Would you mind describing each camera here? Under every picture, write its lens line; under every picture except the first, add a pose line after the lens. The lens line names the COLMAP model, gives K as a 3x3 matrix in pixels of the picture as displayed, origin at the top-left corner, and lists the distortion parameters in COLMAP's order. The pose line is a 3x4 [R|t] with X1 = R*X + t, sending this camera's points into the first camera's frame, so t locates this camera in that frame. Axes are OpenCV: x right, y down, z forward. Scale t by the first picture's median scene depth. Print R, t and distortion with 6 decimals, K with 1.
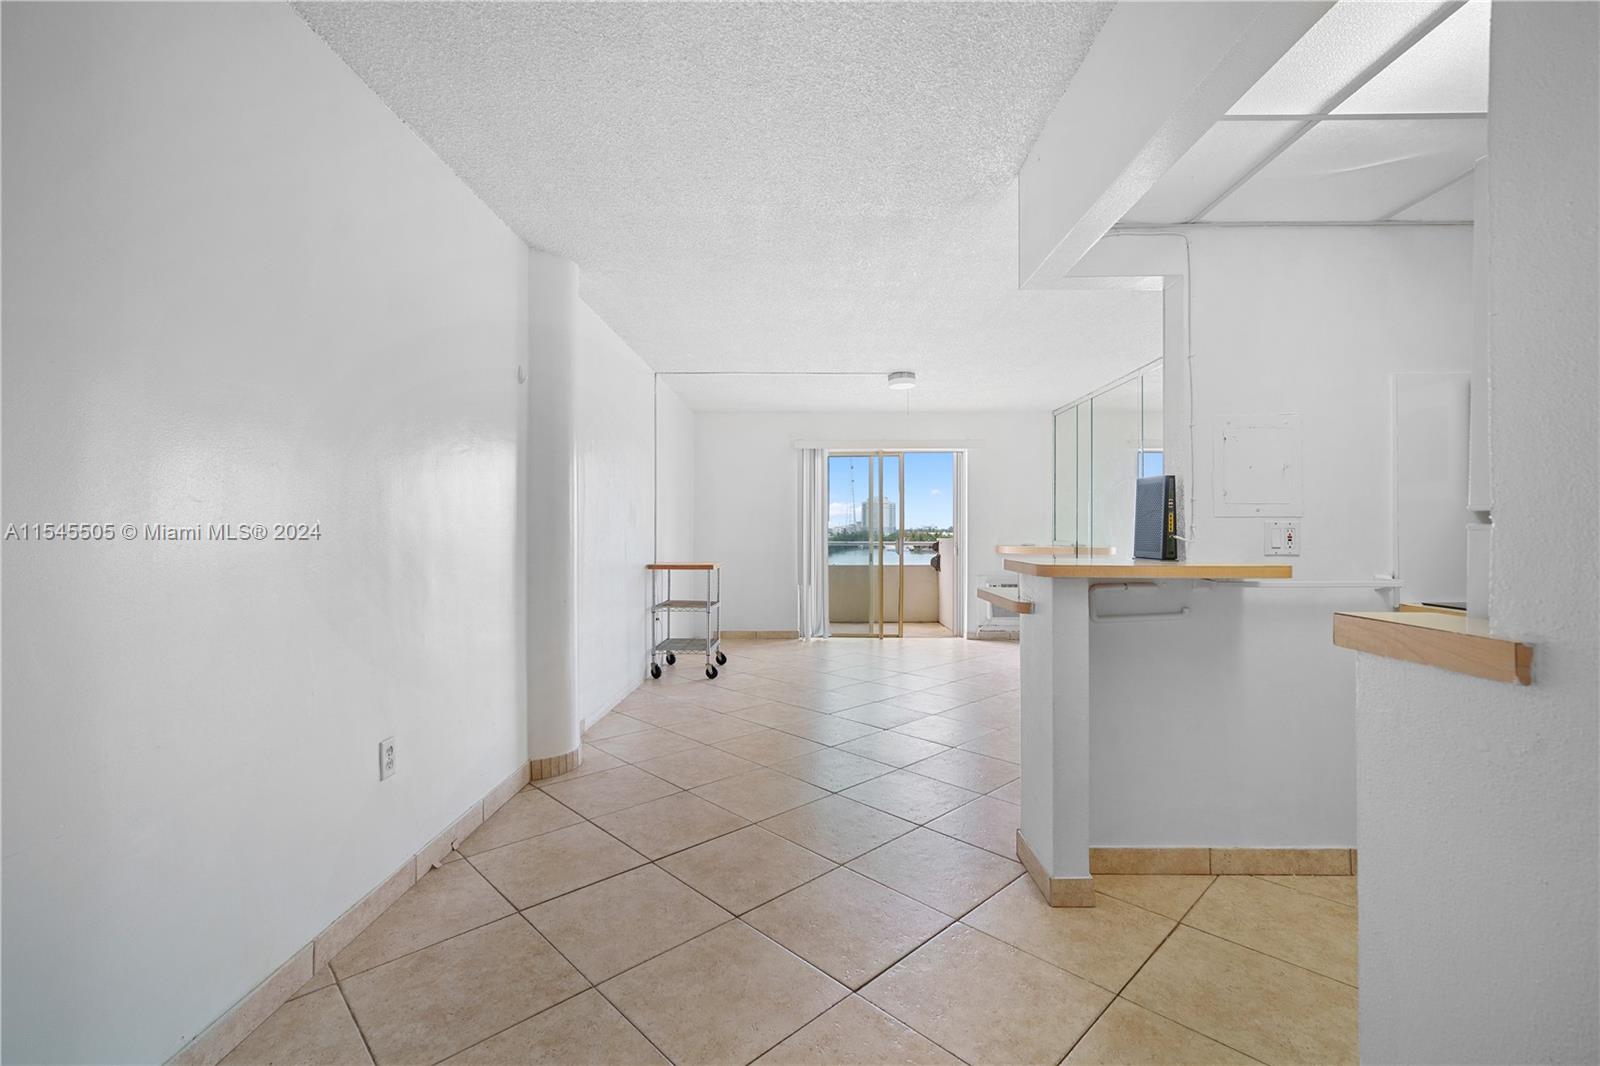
lens RADIAL K [[701.7, 0, 784.3], [0, 701.7, 526.4], [0, 0, 1]] dist [-0.004520, 0.002050]
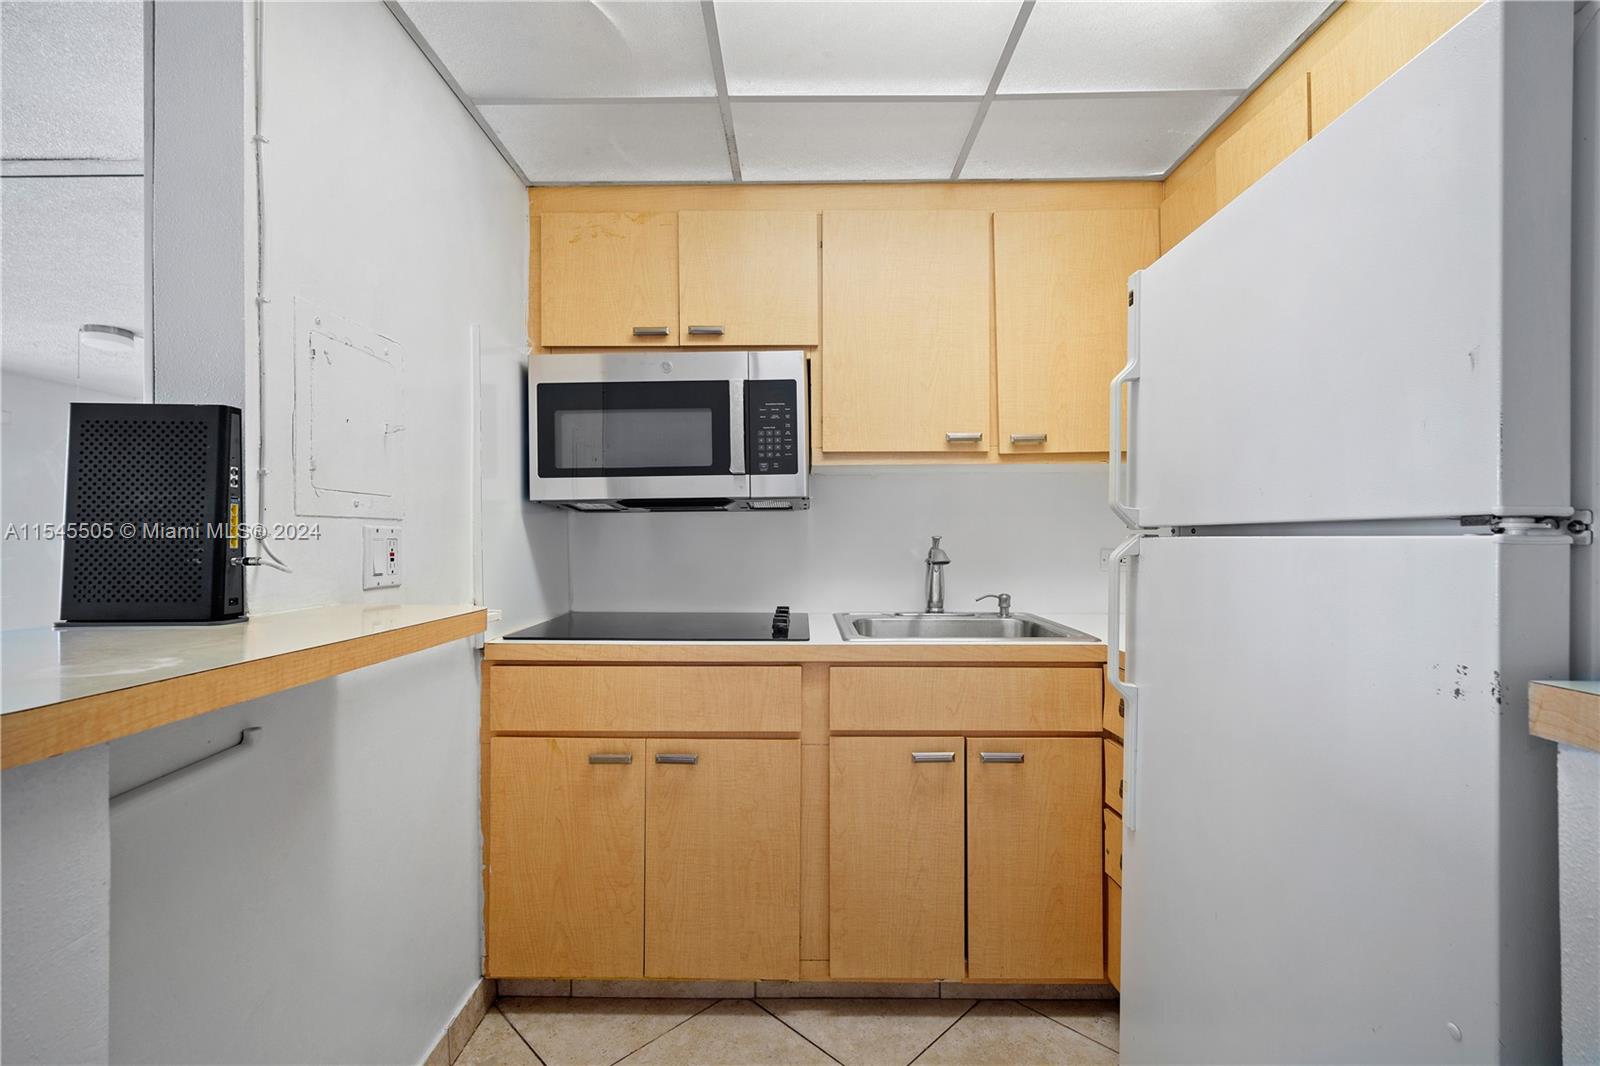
lens RADIAL K [[701.7, 0, 797.8], [0, 701.7, 532.7], [0, 0, 1]] dist [-0.004520, 0.002050]
pose [[-0.042074, 0.007139, 0.999089, 0.041943], [-0.006837, 0.999949, -0.007433, -0.000157], [-0.999091, -0.007143, -0.042024, 0.210154]]
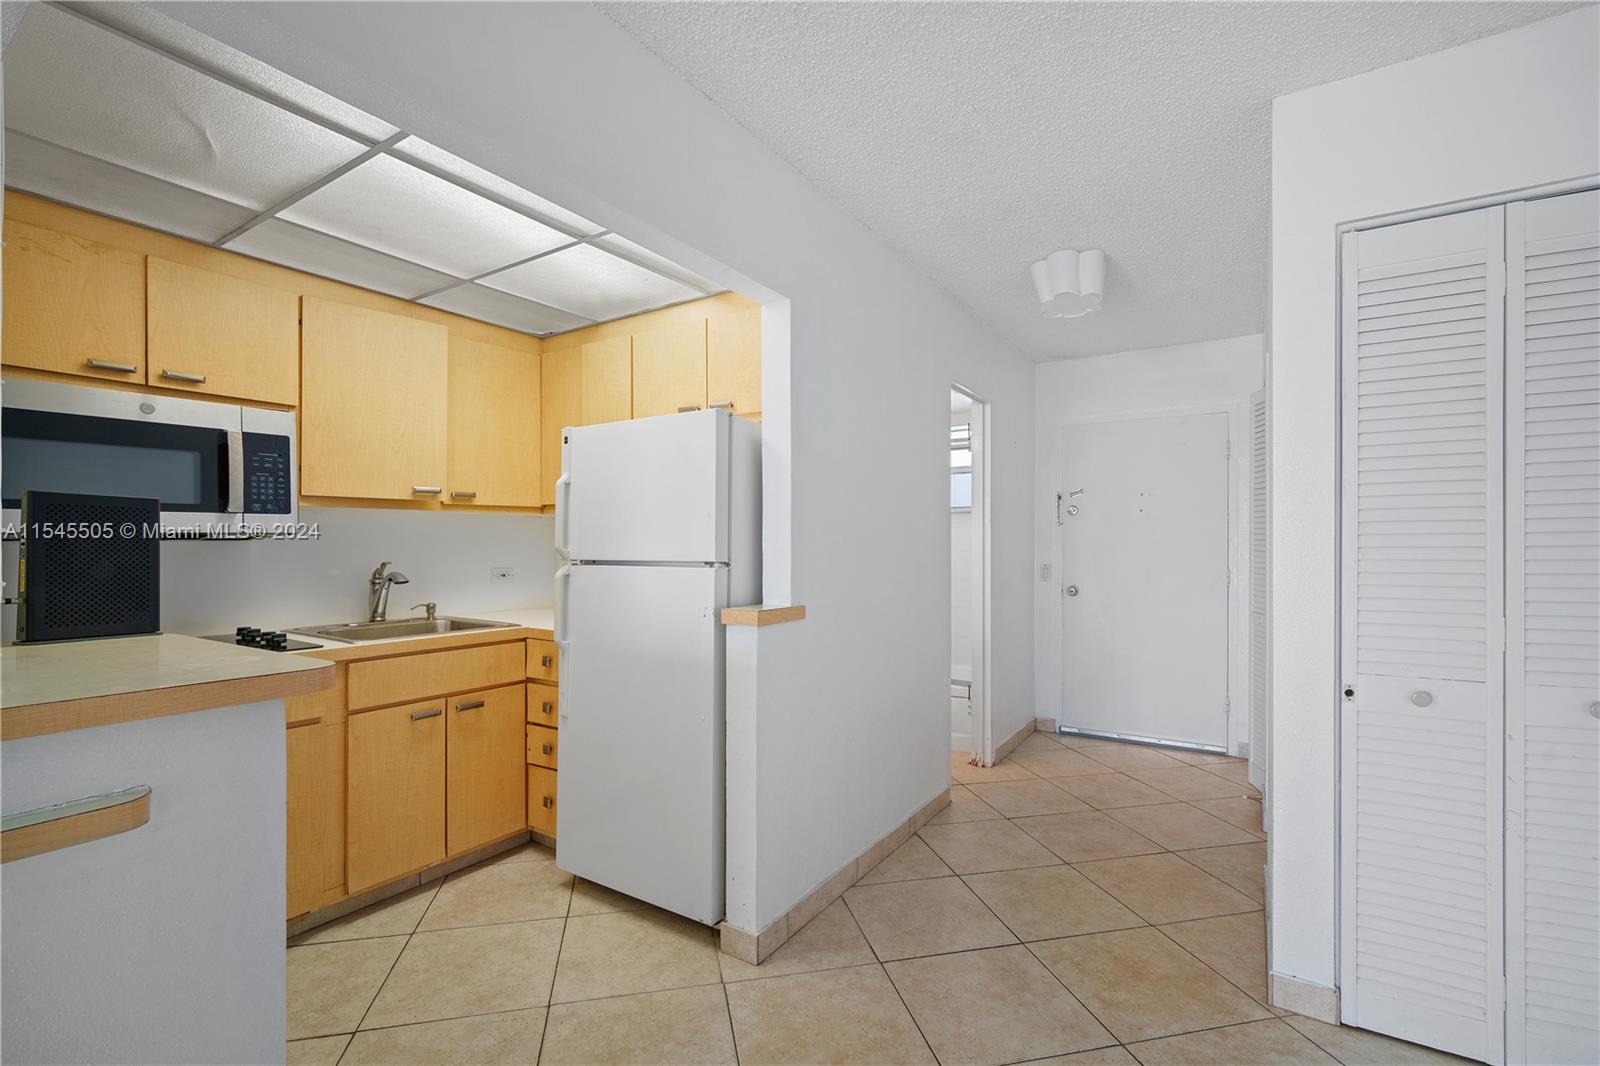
lens RADIAL K [[701.7, 0, 805.9], [0, 701.7, 543.8], [0, 0, 1]] dist [-0.004520, 0.002050]
pose [[-0.867153, 0.000041, 0.498041, -0.055792], [-0.004371, 0.999961, -0.007692, -0.009152], [-0.498022, -0.008847, -0.867119, 0.356428]]
